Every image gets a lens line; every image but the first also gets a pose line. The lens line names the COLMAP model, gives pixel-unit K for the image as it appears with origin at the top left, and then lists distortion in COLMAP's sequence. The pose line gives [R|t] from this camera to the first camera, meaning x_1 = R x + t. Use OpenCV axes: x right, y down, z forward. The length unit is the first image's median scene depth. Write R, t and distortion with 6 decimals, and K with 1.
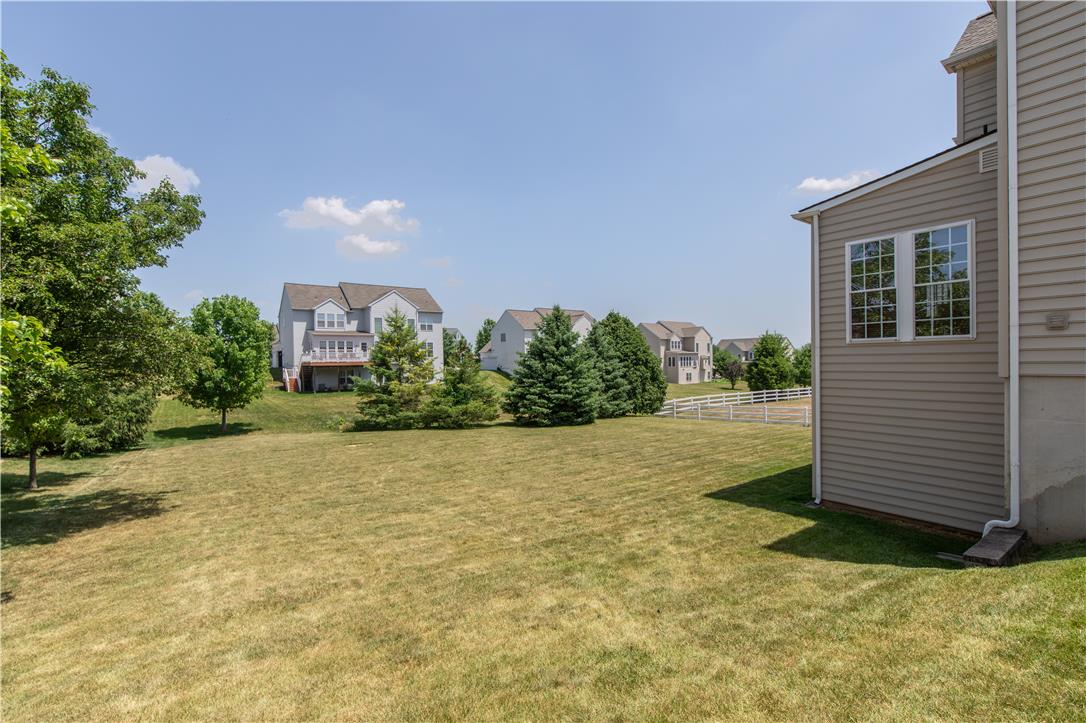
lens RADIAL K [[479.6, 0, 541.3], [0, 479.6, 360.4], [0, 0, 1]] dist [-0.000697, 0.000173]
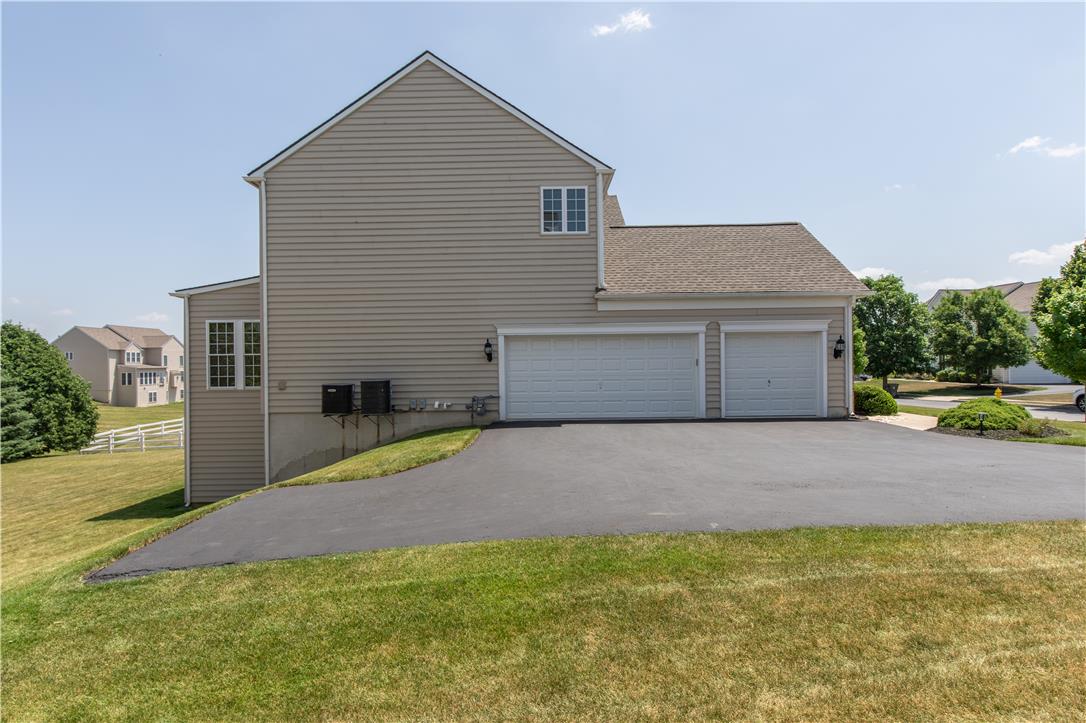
lens RADIAL K [[541.0, 0, 542.2], [0, 541.0, 361.4], [0, 0, 1]] dist [0.007289, 0.000768]
pose [[0.621924, 0.005088, 0.783061, -0.003232], [0.007411, 0.999896, -0.012383, -0.025230], [-0.783043, 0.013505, 0.621821, -0.215336]]
